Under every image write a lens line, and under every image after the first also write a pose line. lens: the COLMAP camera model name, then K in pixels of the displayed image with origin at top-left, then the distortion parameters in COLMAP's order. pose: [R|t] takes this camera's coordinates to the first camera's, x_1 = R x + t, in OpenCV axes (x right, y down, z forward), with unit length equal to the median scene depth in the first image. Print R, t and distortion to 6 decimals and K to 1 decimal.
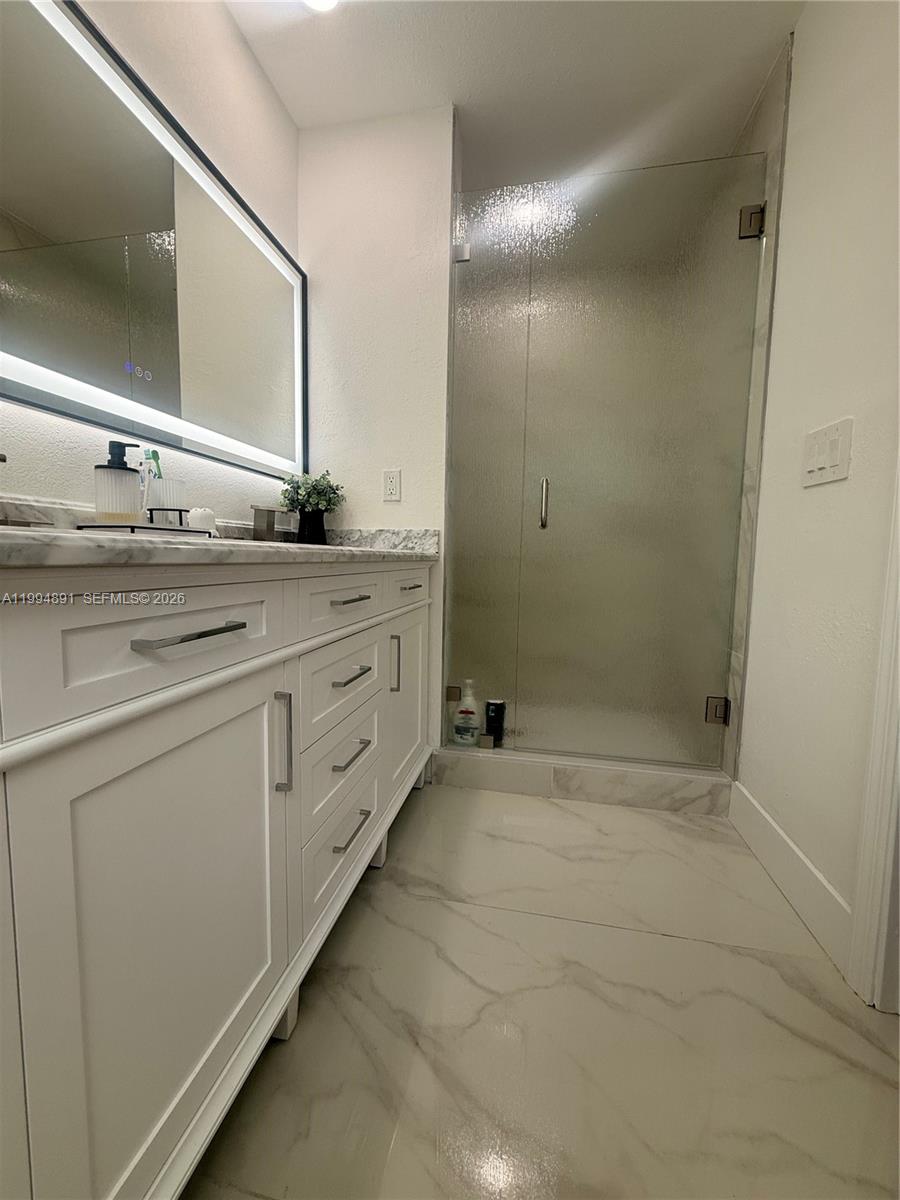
lens RADIAL K [[477.7, 0, 451.3], [0, 477.7, 596.2], [0, 0, 1]] dist [0.002488, -0.001065]
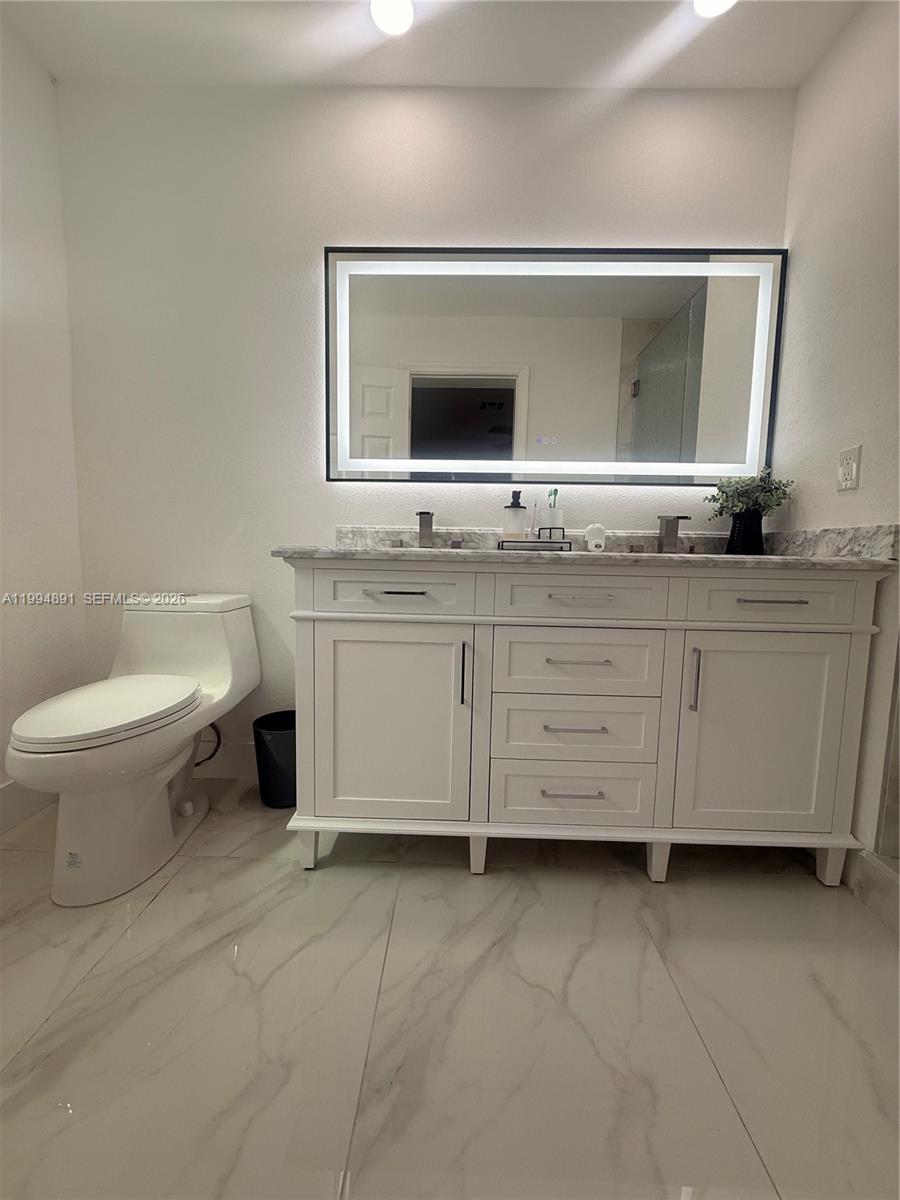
lens RADIAL K [[477.7, 0, 444.4], [0, 477.7, 592.2], [0, 0, 1]] dist [0.002488, -0.001065]
pose [[0.165113, 0.071597, -0.983672, 0.600814], [-0.099423, 0.993489, 0.055623, -0.023621], [0.981251, 0.088615, 0.171156, 0.317664]]
